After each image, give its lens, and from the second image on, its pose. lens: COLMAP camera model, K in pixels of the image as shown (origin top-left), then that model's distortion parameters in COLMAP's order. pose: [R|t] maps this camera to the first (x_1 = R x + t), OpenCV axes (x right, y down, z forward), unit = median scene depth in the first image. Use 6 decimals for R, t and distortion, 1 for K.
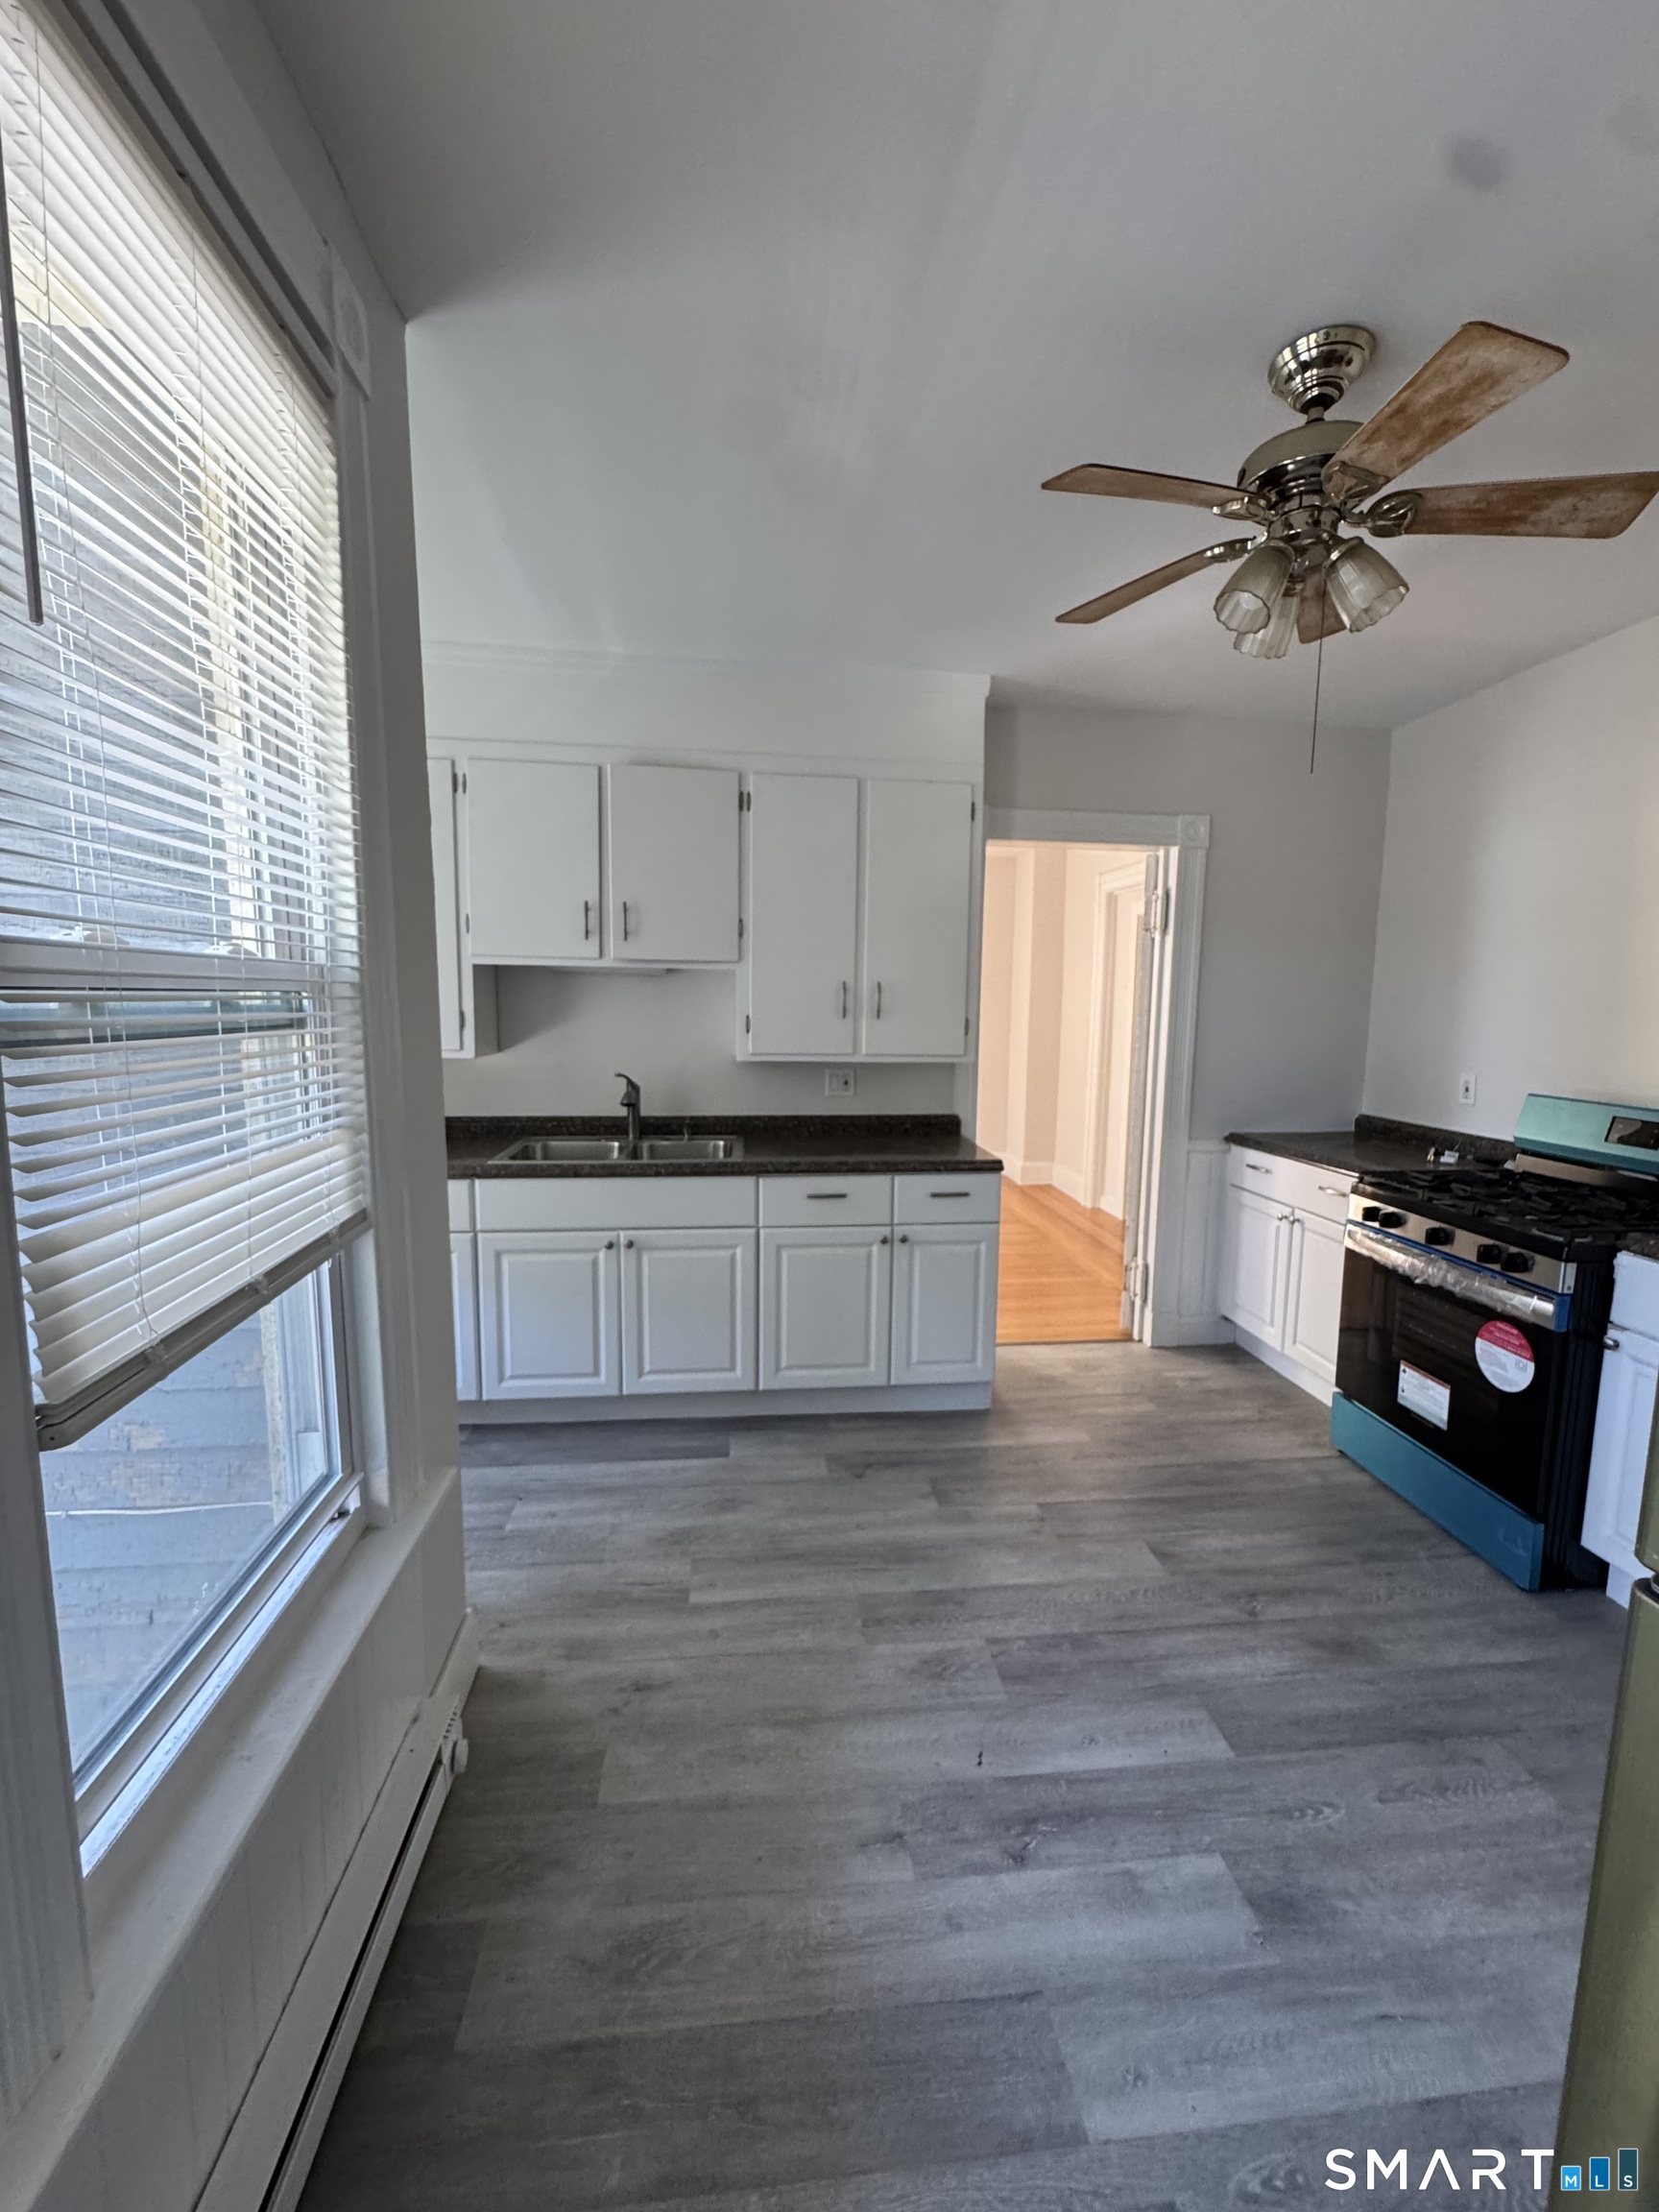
lens RADIAL K [[885.9, 0, 835.6], [0, 885.9, 1109.3], [0, 0, 1]] dist [-0.004513, 0.001286]
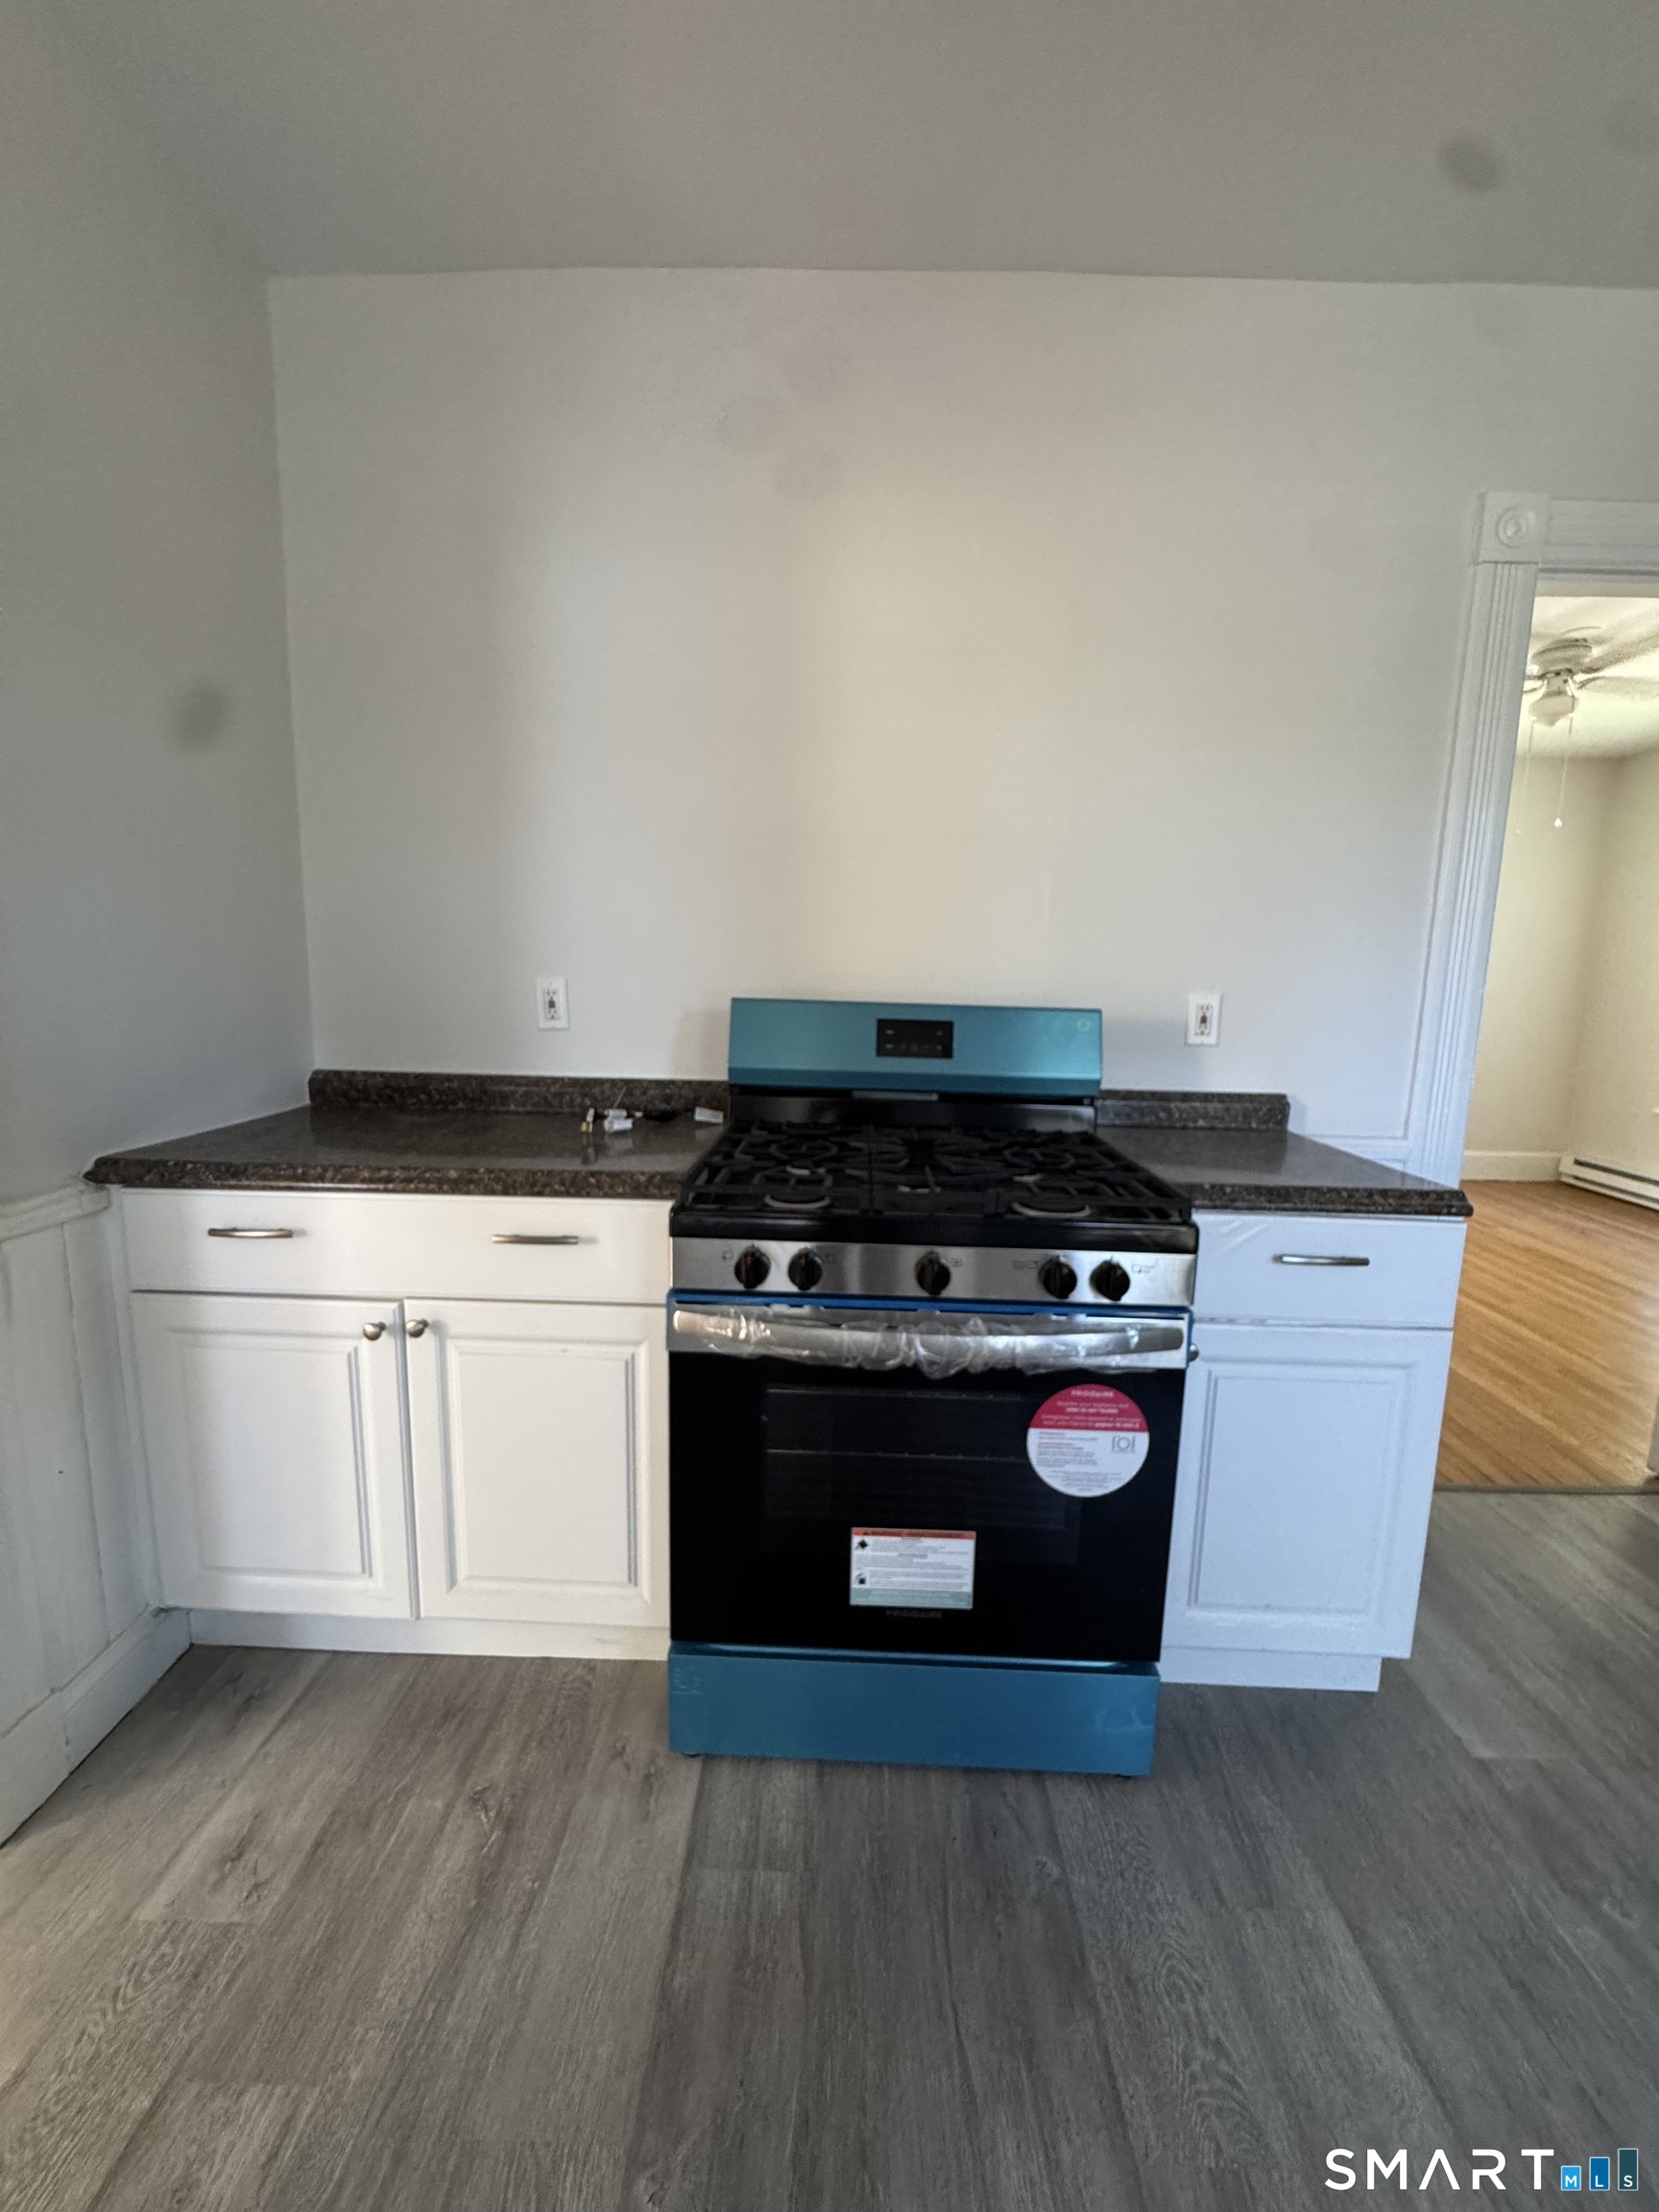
lens RADIAL K [[885.9, 0, 840.7], [0, 885.9, 1108.5], [0, 0, 1]] dist [-0.004513, 0.001286]
pose [[0.132417, -0.157135, 0.978659, 0.153948], [0.095629, 0.984773, 0.145178, -0.023030], [-0.986570, 0.074364, 0.145427, 0.781156]]
